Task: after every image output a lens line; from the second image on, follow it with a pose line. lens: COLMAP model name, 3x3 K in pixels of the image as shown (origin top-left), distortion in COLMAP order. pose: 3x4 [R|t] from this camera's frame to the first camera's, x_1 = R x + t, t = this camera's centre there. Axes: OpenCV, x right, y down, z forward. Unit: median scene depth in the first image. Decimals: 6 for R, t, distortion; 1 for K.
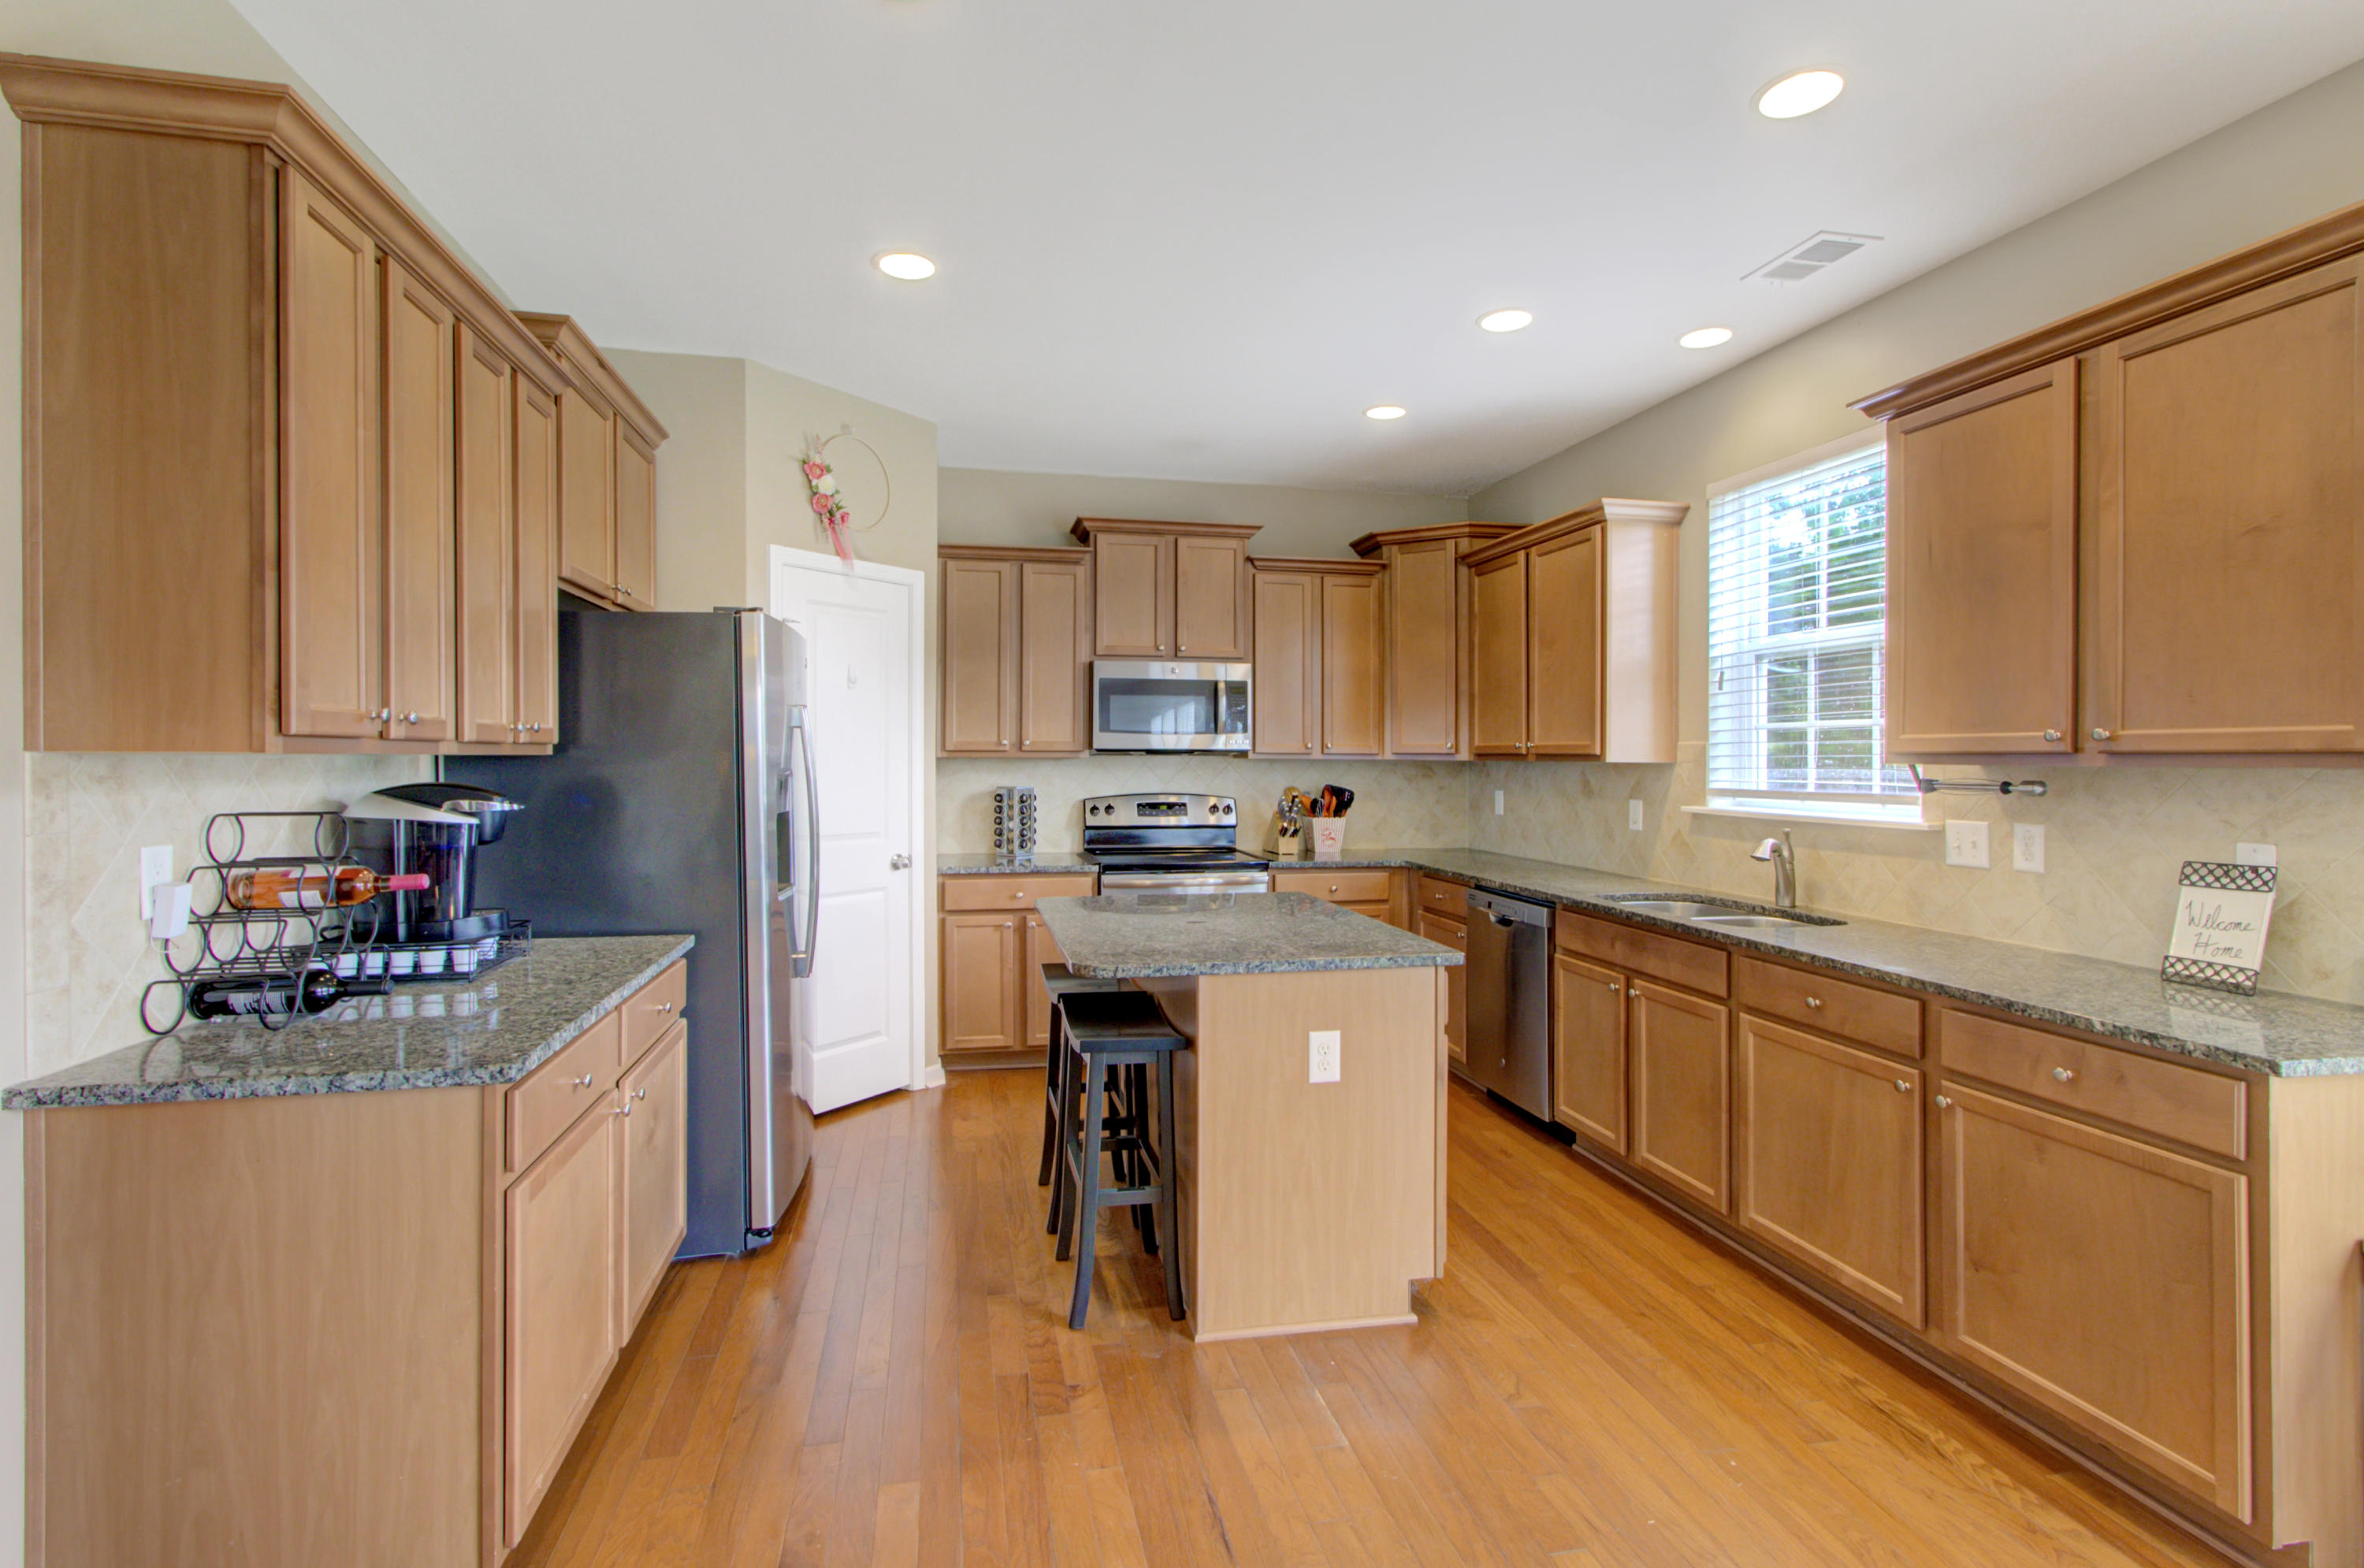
lens RADIAL K [[1100.4, 0, 1184.9], [0, 1100.4, 765.0], [0, 0, 1]] dist [0.006180, 0.000535]
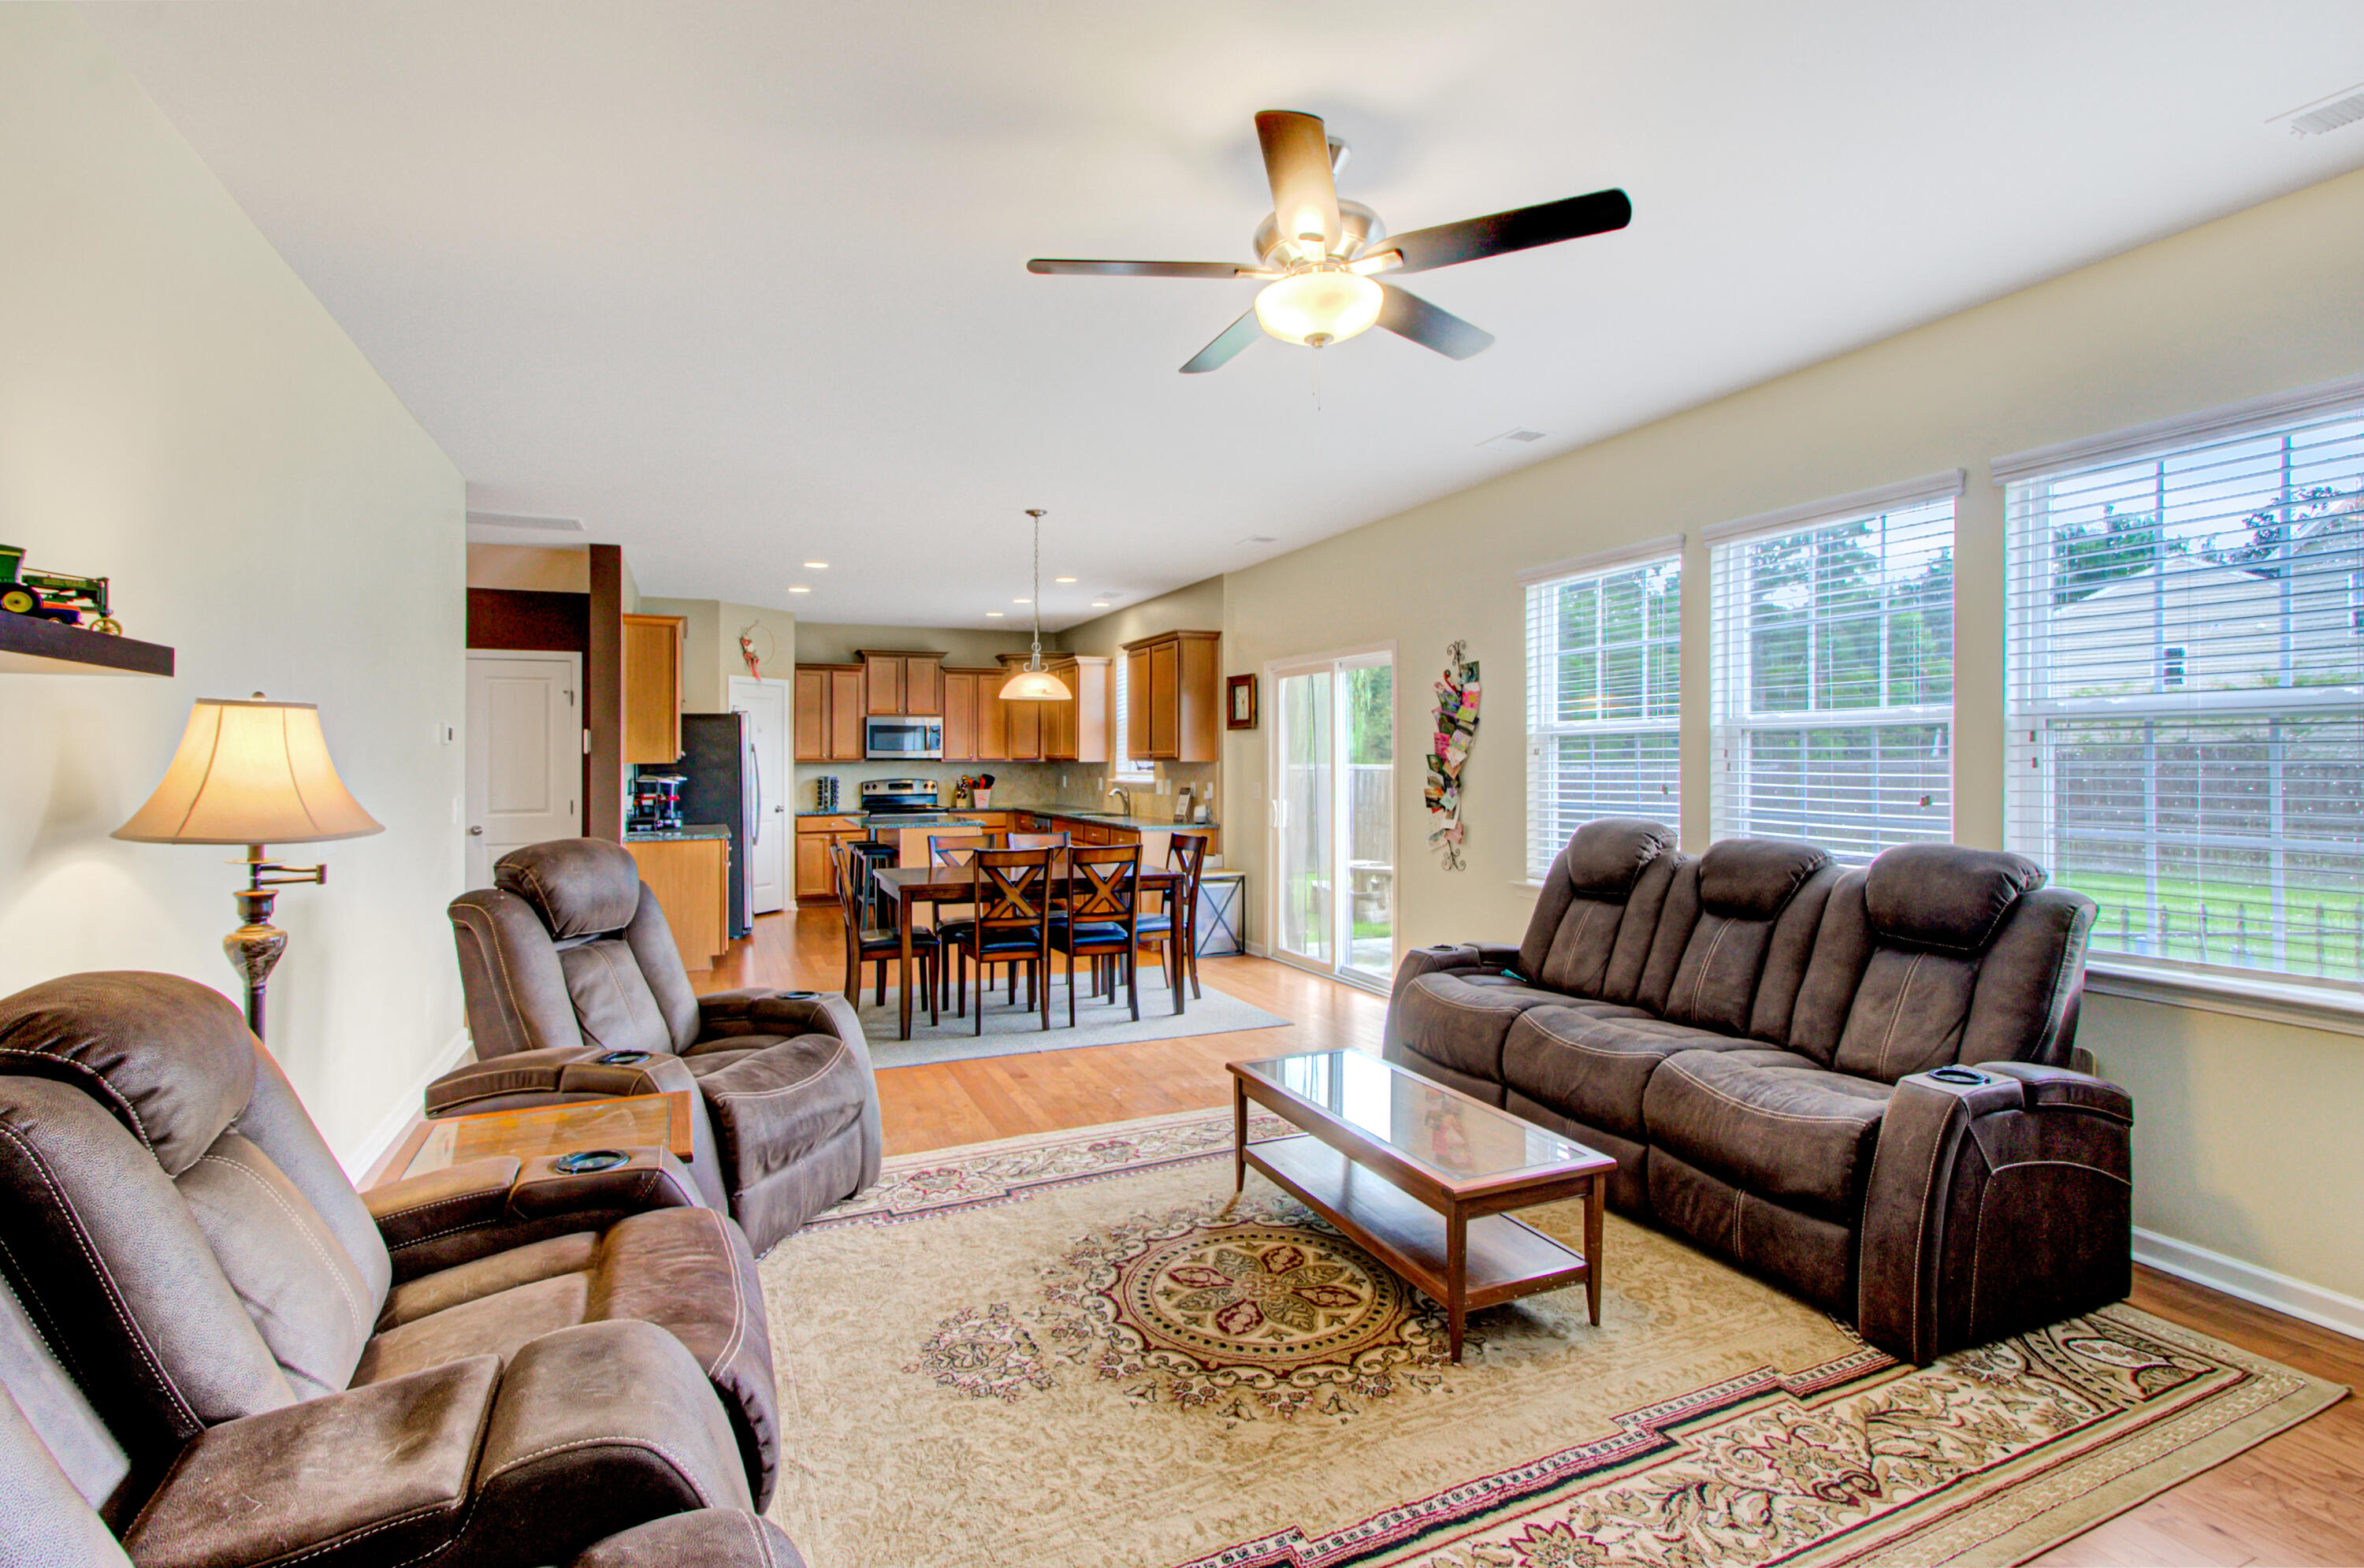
lens RADIAL K [[1100.4, 0, 1130.3], [0, 1100.4, 745.1], [0, 0, 1]] dist [0.006180, 0.000535]
pose [[0.989309, -0.006448, 0.145693, 0.172903], [0.009521, 0.999746, -0.020405, 0.013630], [-0.145525, 0.021574, 0.989119, -1.834945]]
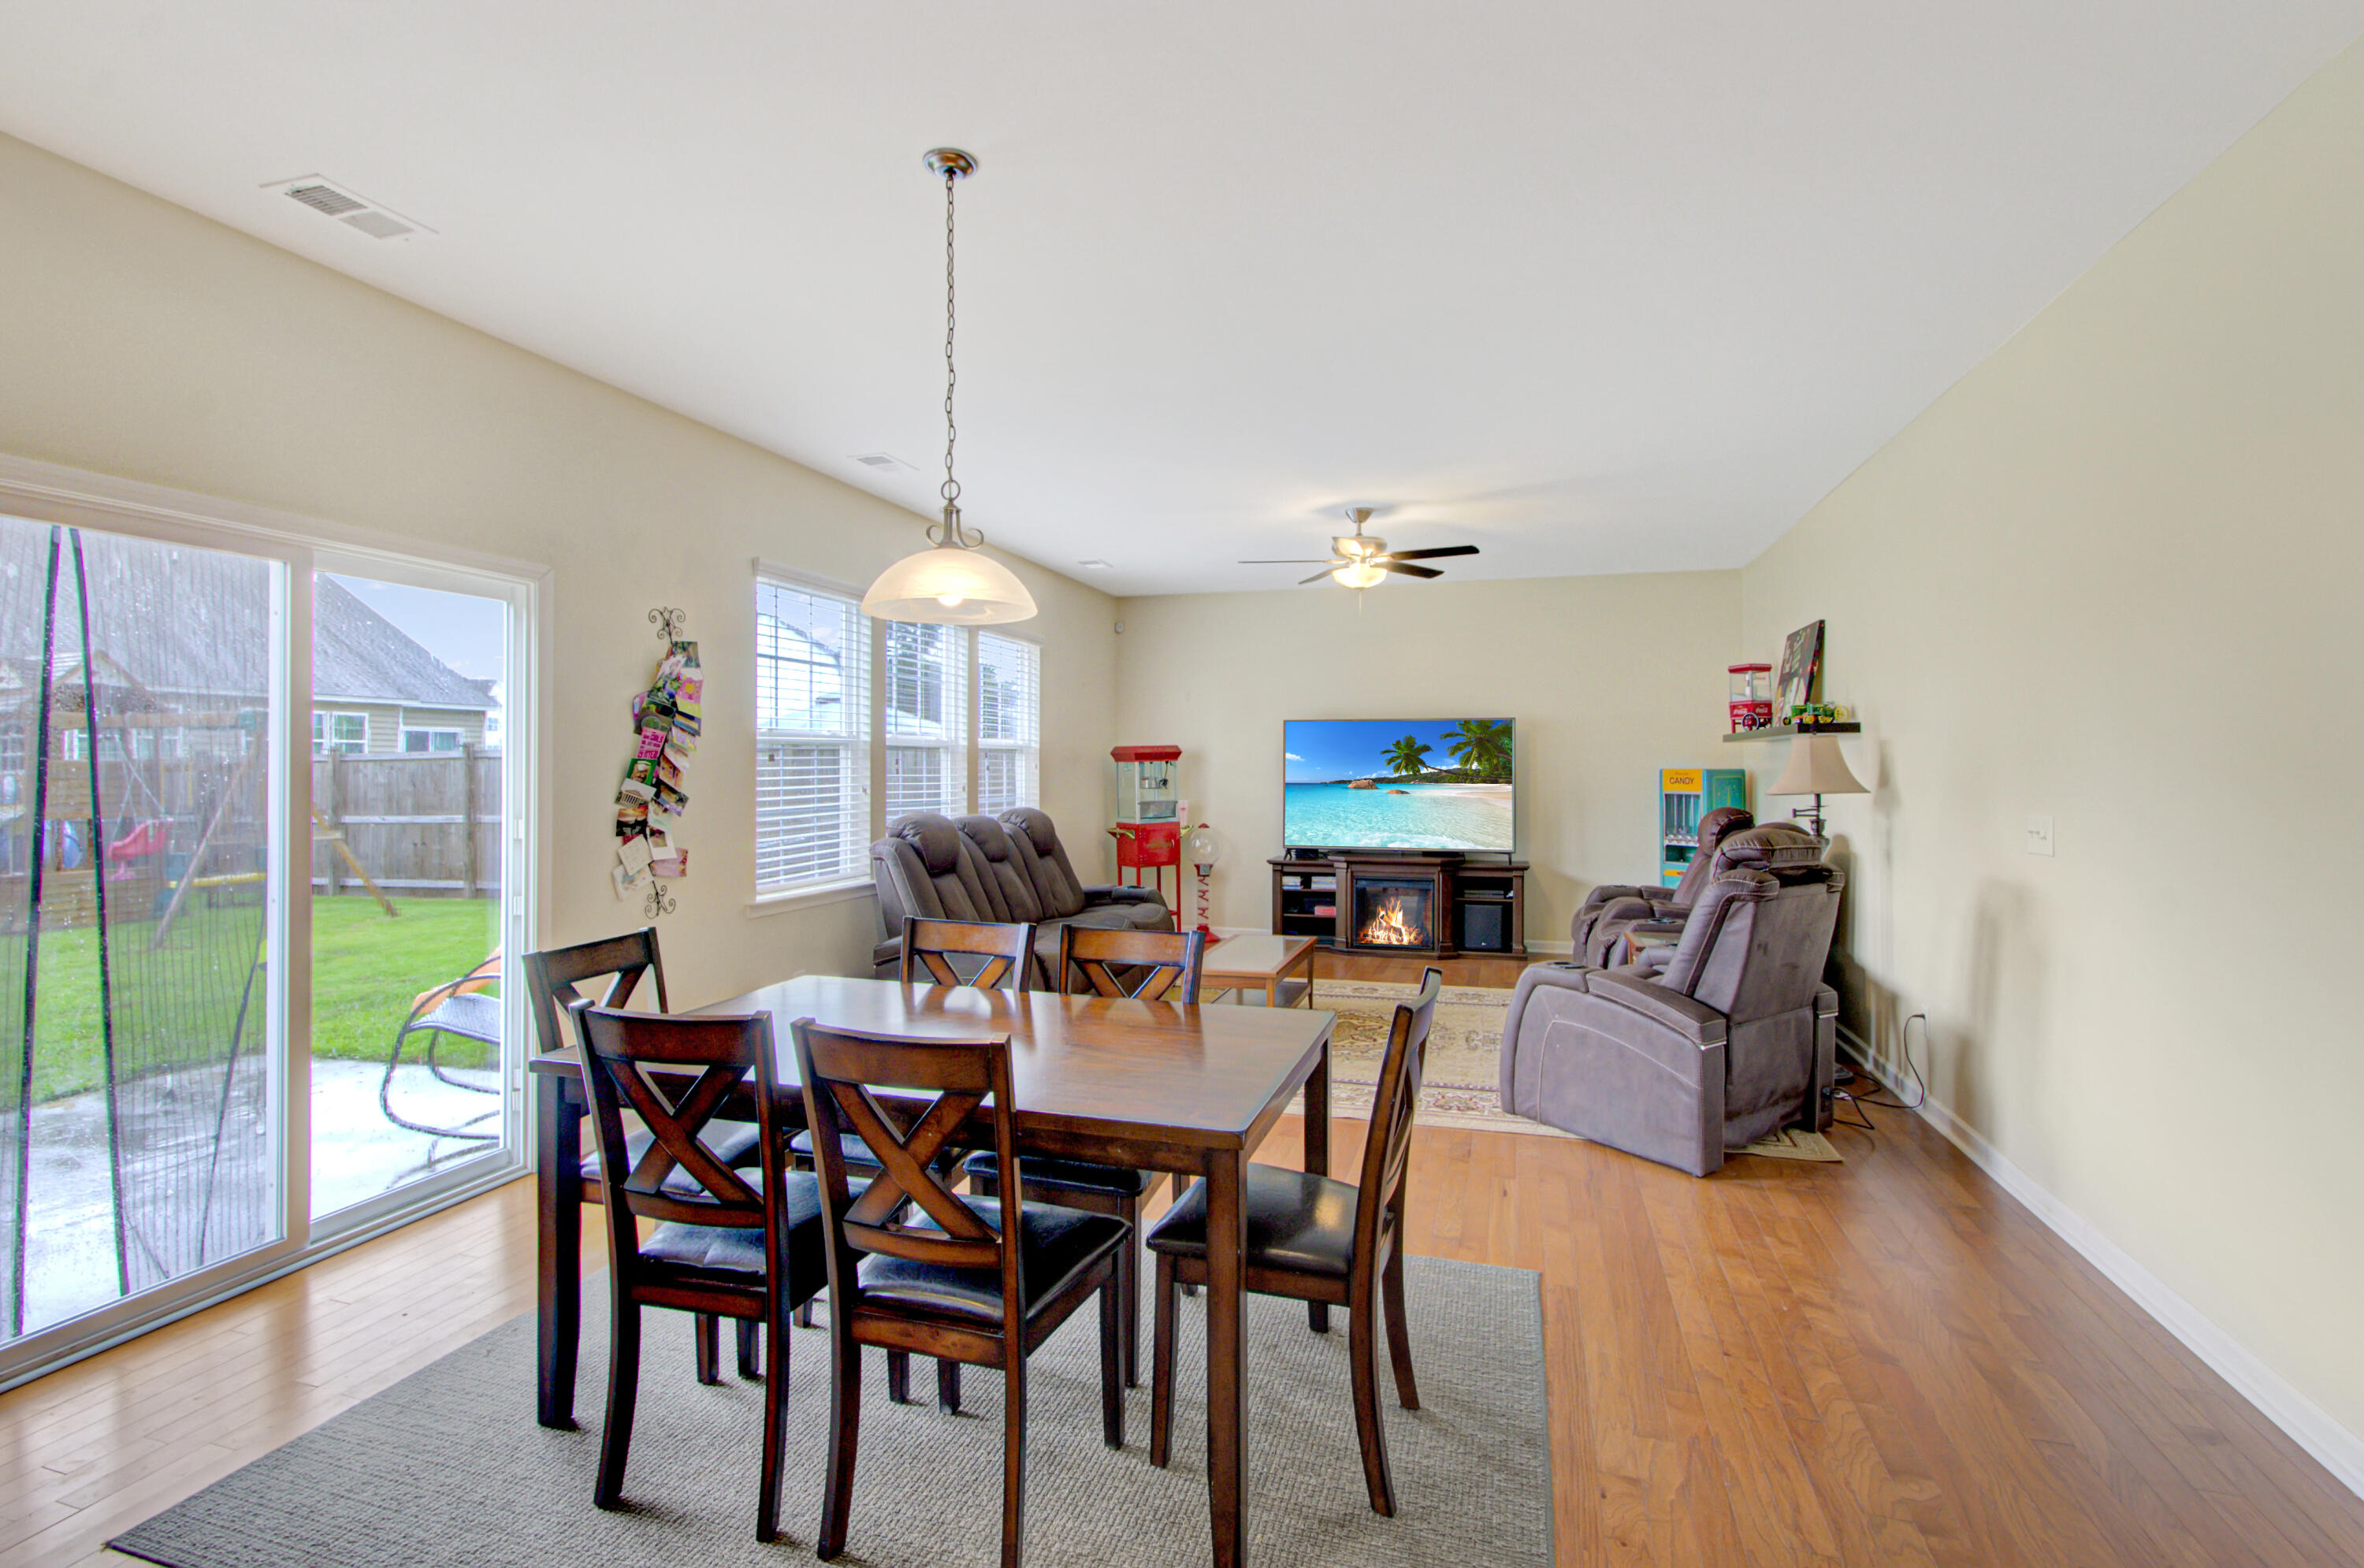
lens RADIAL K [[1100.4, 0, 1188.9], [0, 1100.4, 763.2], [0, 0, 1]] dist [0.006180, 0.000535]
pose [[-0.868178, -0.004267, 0.496235, -0.239012], [-0.001116, 0.999977, 0.006647, -0.005674], [-0.496252, 0.005218, -0.868163, 0.585932]]
